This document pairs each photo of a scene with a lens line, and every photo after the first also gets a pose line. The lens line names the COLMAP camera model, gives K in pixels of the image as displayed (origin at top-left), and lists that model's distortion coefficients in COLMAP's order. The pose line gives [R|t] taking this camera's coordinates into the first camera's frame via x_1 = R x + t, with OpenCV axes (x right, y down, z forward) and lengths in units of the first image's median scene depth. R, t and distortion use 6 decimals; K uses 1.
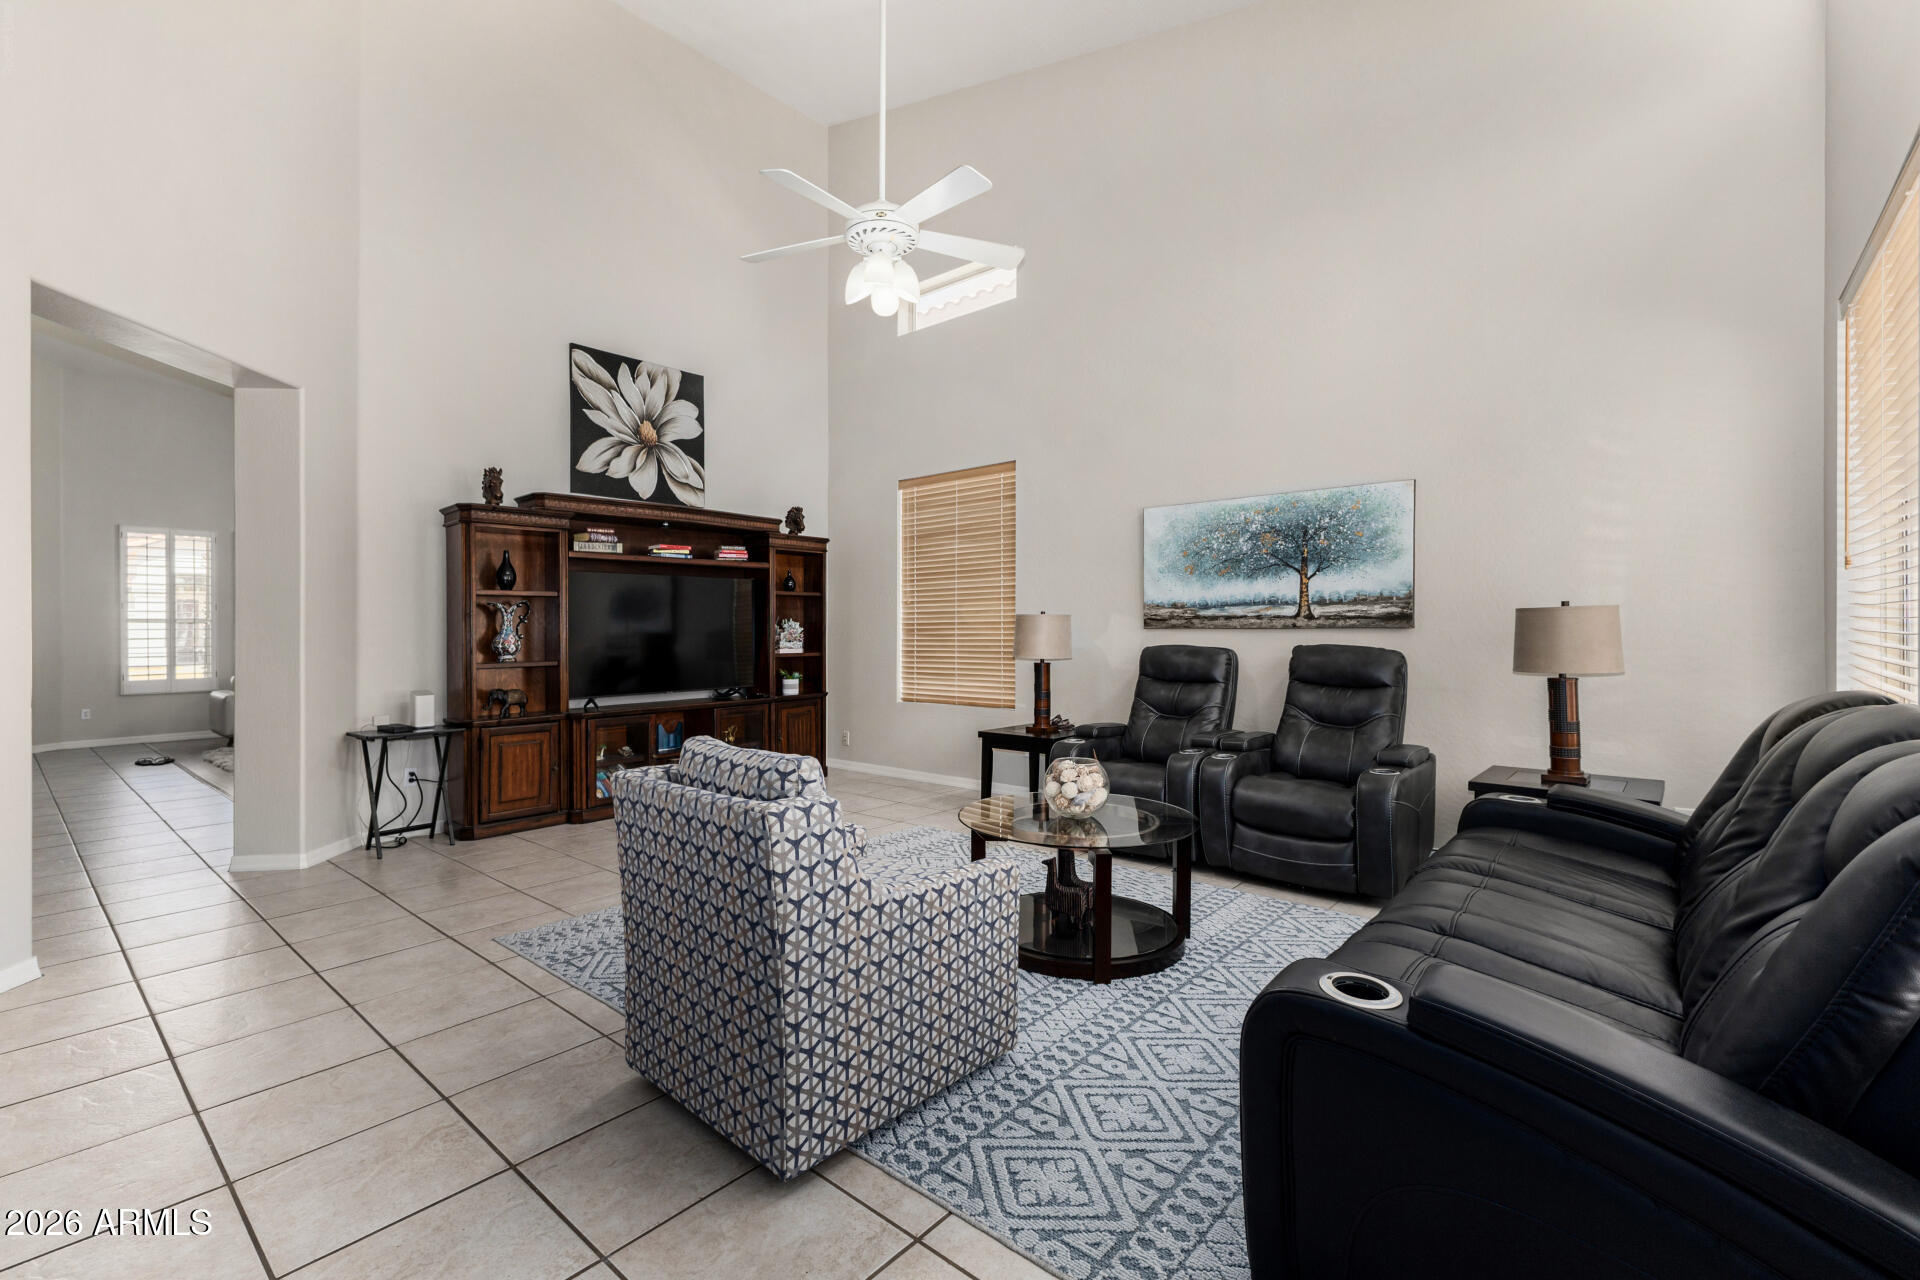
lens RADIAL K [[829.8, 0, 952.7], [0, 829.8, 631.0], [0, 0, 1]] dist [0.002335, 0.000055]
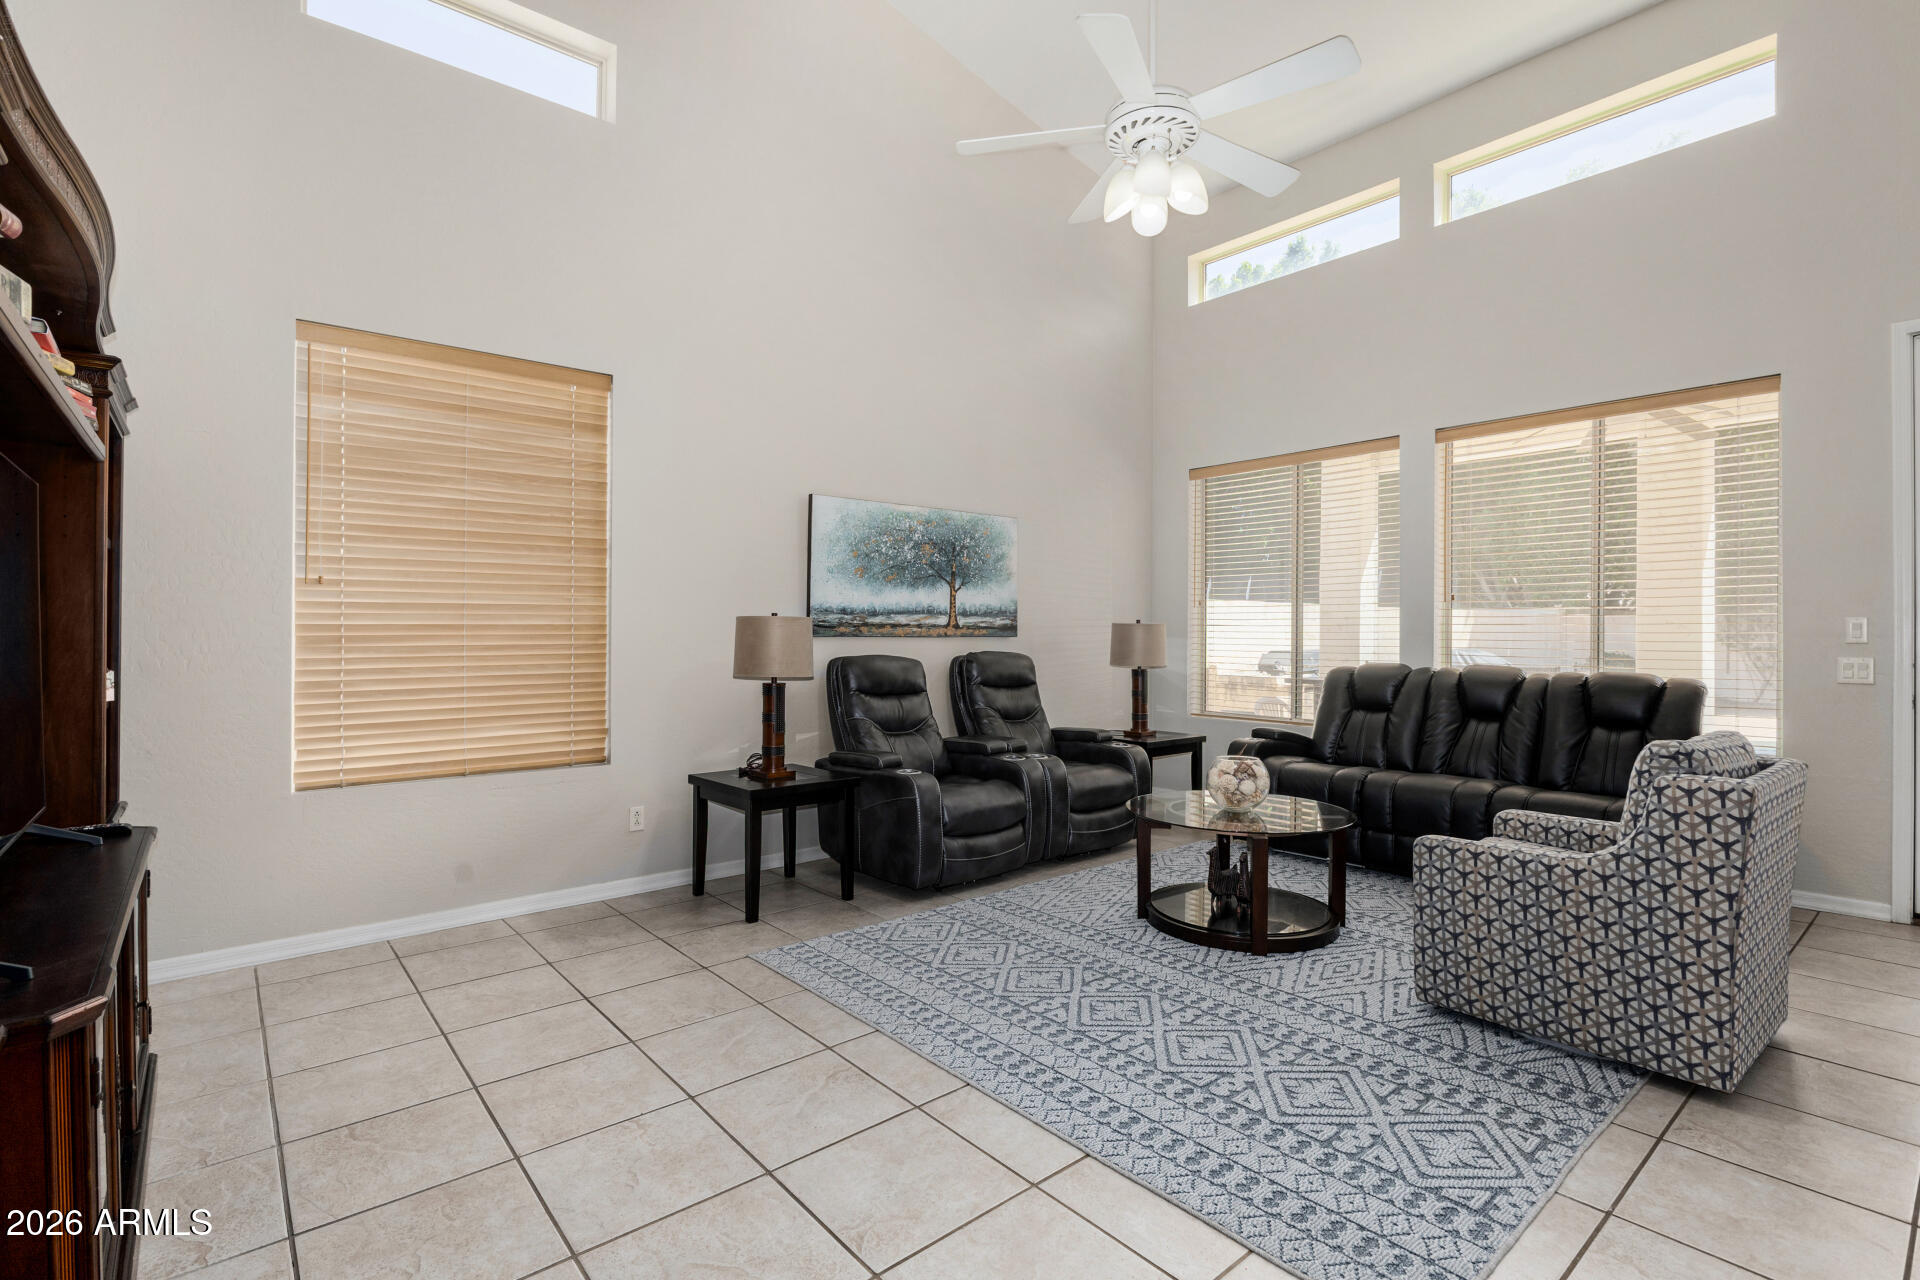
lens RADIAL K [[901.1, 0, 956.3], [0, 901.1, 627.5], [0, 0, 1]] dist [-0.003108, -0.001804]
pose [[0.154109, 0.015052, 0.987939, -0.724322], [0.004975, 0.999859, -0.016010, 0.003205], [-0.988041, 0.007382, 0.154012, 0.802192]]
